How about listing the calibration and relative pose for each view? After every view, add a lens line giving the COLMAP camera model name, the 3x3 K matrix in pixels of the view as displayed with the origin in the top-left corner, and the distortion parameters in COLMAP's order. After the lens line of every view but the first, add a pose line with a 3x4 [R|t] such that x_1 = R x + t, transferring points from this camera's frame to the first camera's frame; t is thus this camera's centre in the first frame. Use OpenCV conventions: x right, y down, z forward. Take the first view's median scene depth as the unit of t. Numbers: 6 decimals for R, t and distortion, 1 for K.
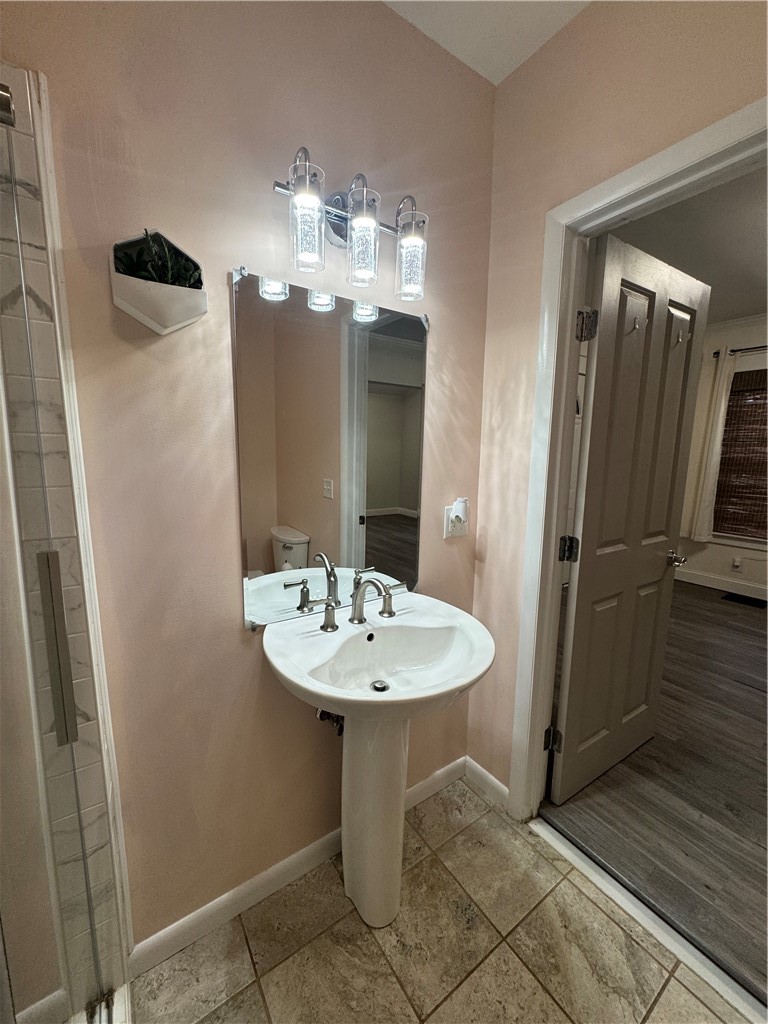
lens RADIAL K [[411.9, 0, 381.1], [0, 411.9, 512.4], [0, 0, 1]] dist [-0.000637, -0.000032]
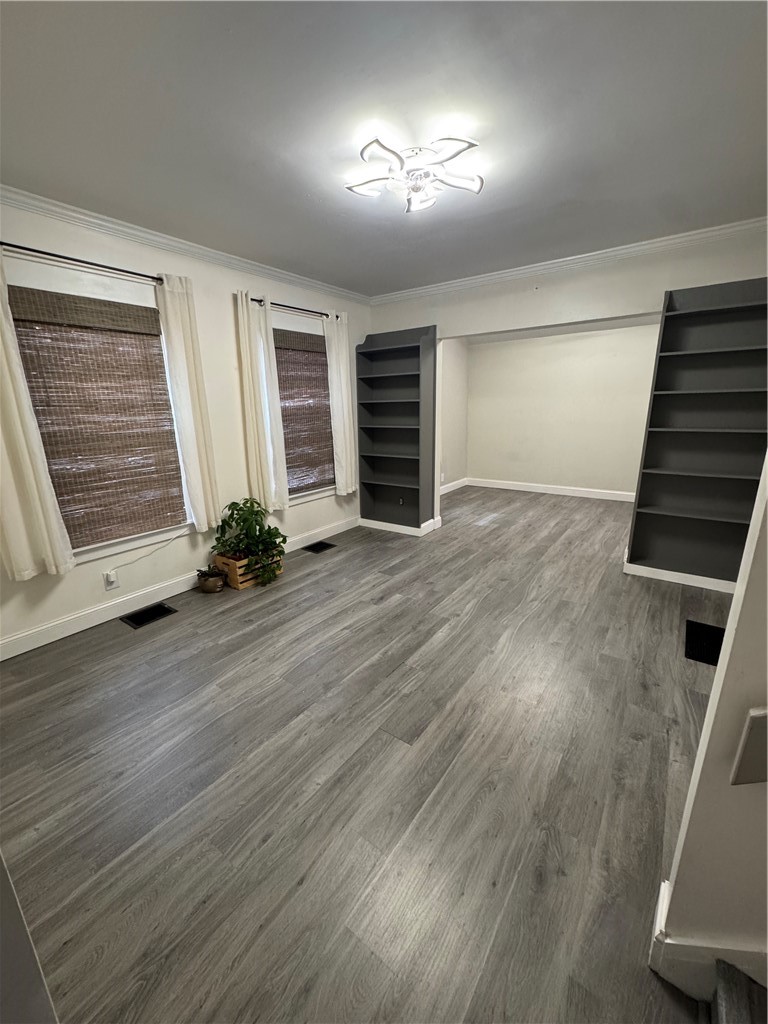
lens RADIAL K [[411.9, 0, 380.6], [0, 411.9, 513.0], [0, 0, 1]] dist [-0.000637, -0.000032]
pose [[-0.328872, -0.248876, 0.910991, 0.085289], [0.159792, 0.936076, 0.313415, -0.139783], [-0.930758, 0.248642, -0.268080, 0.757726]]
